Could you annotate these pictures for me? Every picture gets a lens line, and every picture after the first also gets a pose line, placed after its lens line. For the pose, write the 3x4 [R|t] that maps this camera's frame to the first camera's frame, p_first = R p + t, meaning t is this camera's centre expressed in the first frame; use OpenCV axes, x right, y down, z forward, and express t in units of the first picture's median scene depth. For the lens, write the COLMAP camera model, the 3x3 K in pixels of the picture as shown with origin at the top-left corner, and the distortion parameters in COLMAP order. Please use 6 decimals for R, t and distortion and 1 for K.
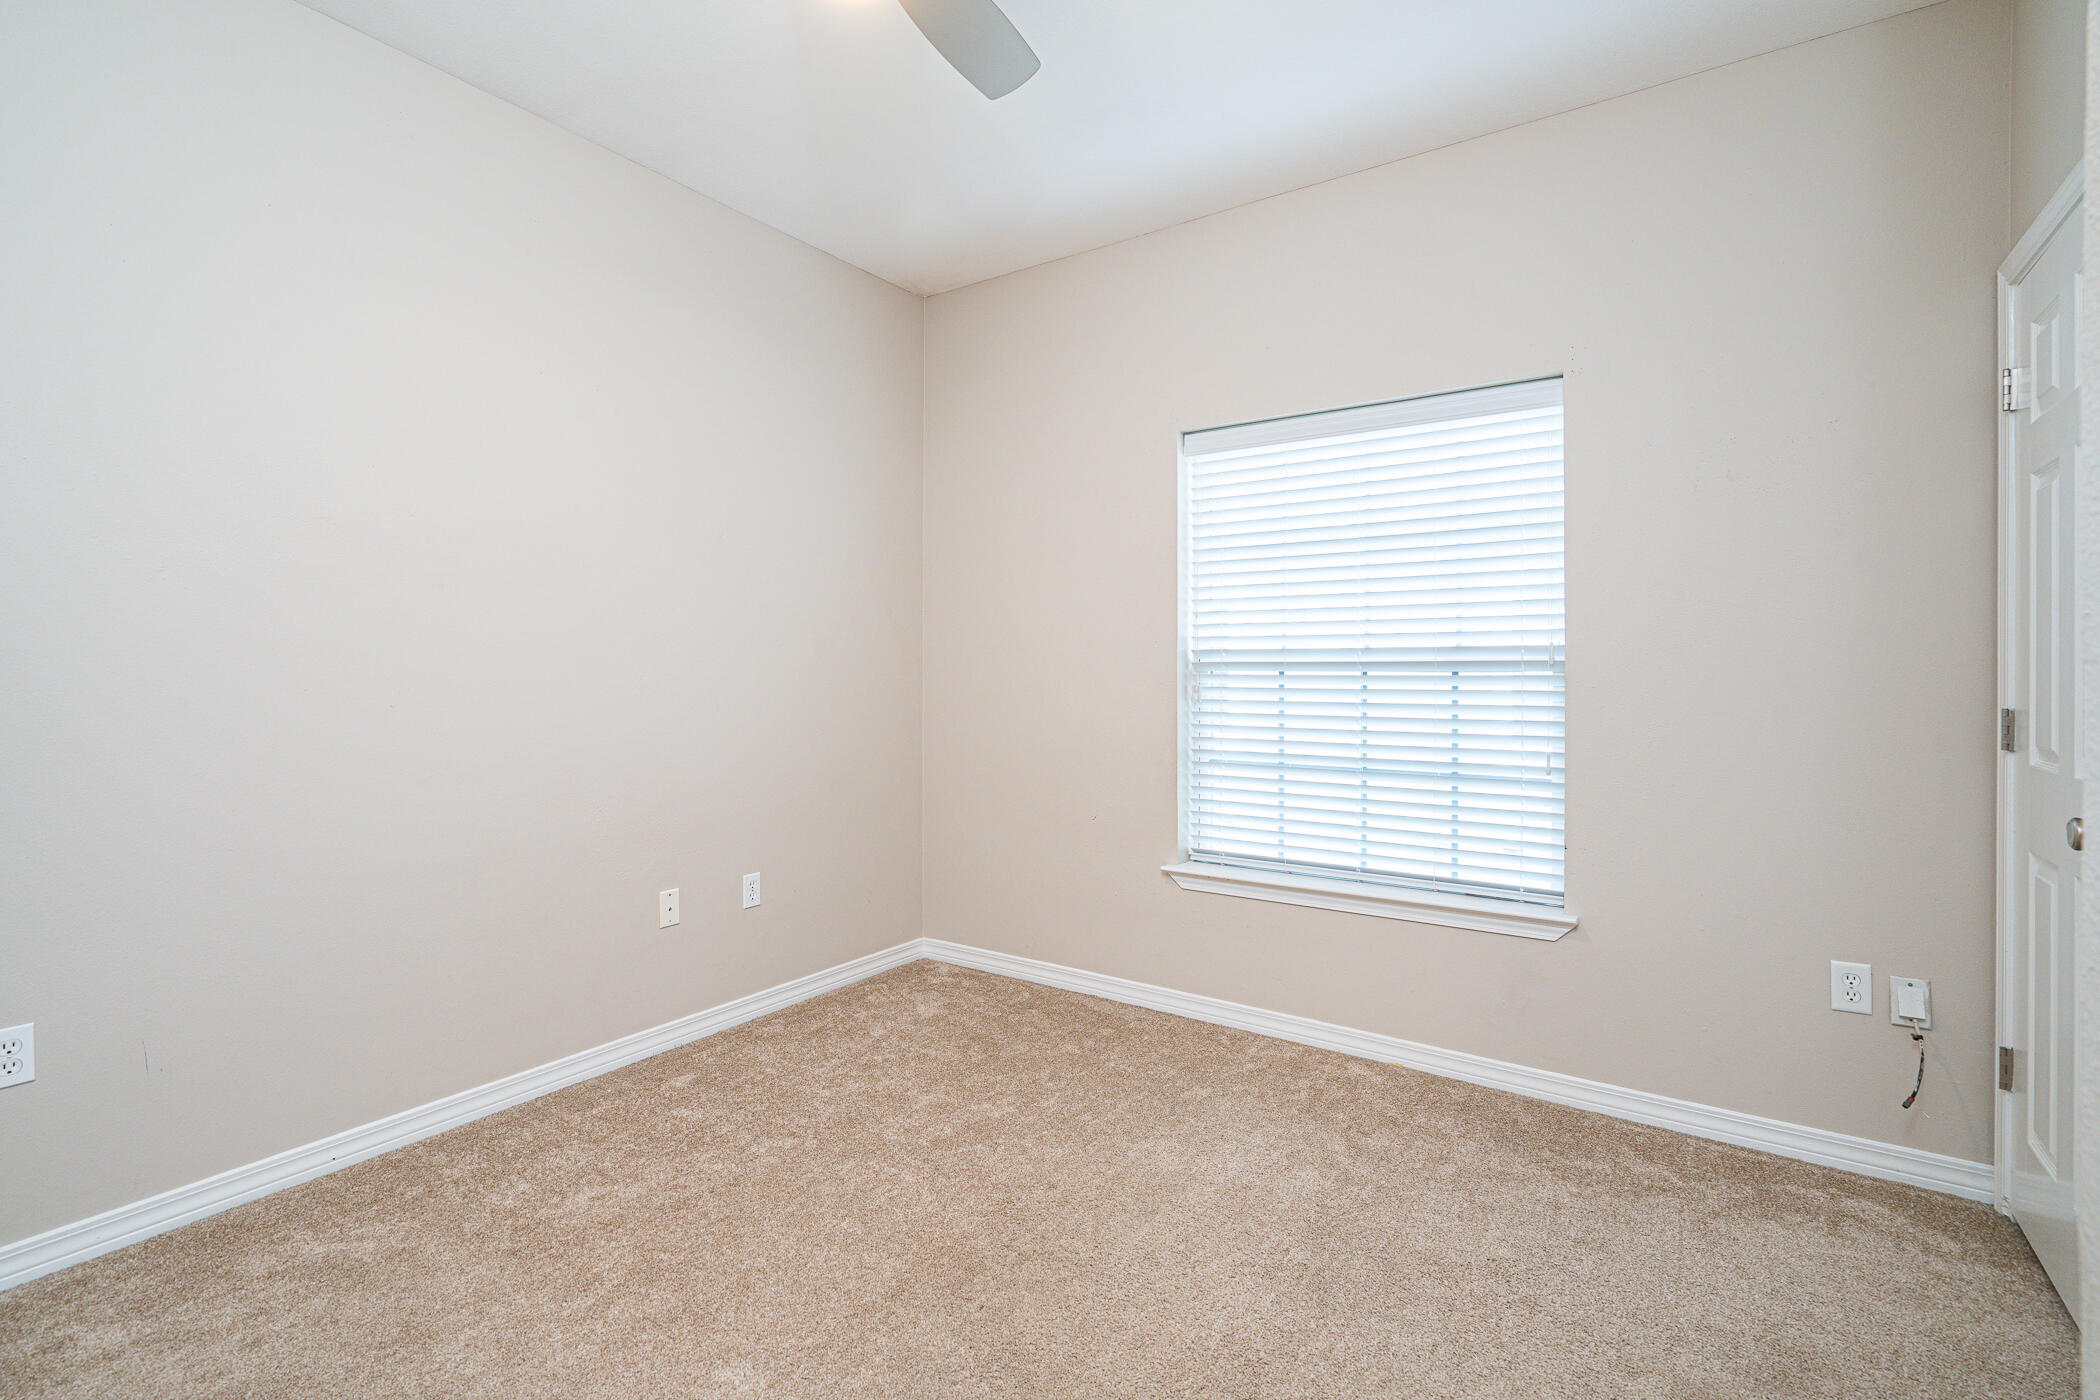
lens RADIAL K [[931.0, 0, 1055.7], [0, 931.0, 671.7], [0, 0, 1]] dist [-0.000139, 0.000332]
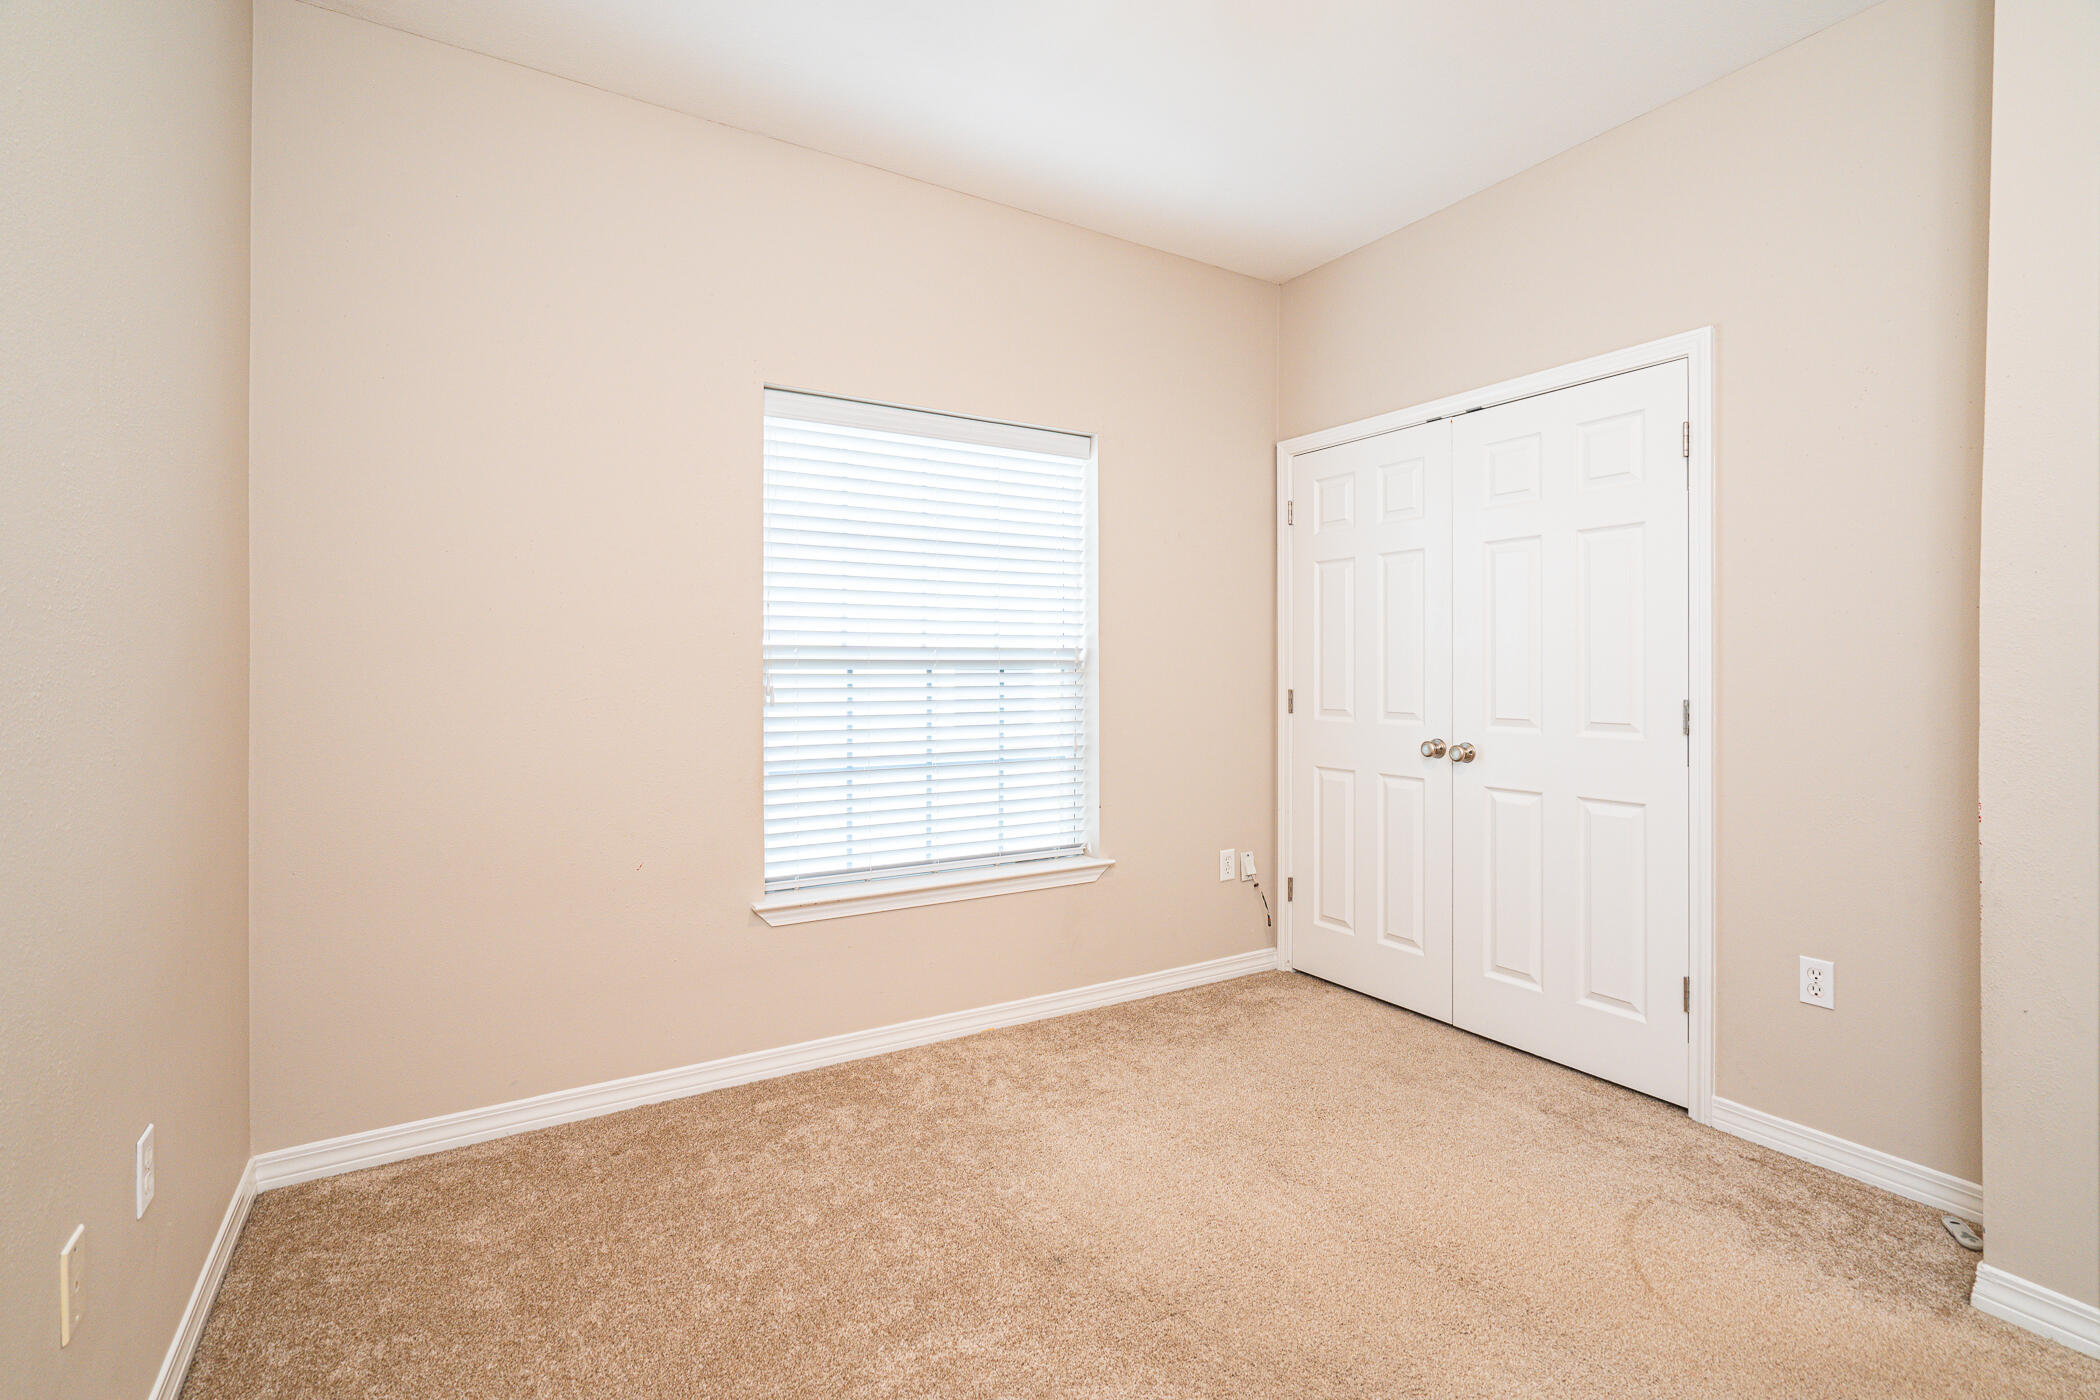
lens RADIAL K [[993.5, 0, 1049.7], [0, 993.5, 670.1], [0, 0, 1]] dist [0.002020, 0.000141]
pose [[0.410972, -0.002390, 0.911645, -0.653438], [0.002185, 0.999996, 0.001636, -0.001193], [-0.911645, 0.001319, 0.410975, 0.448388]]
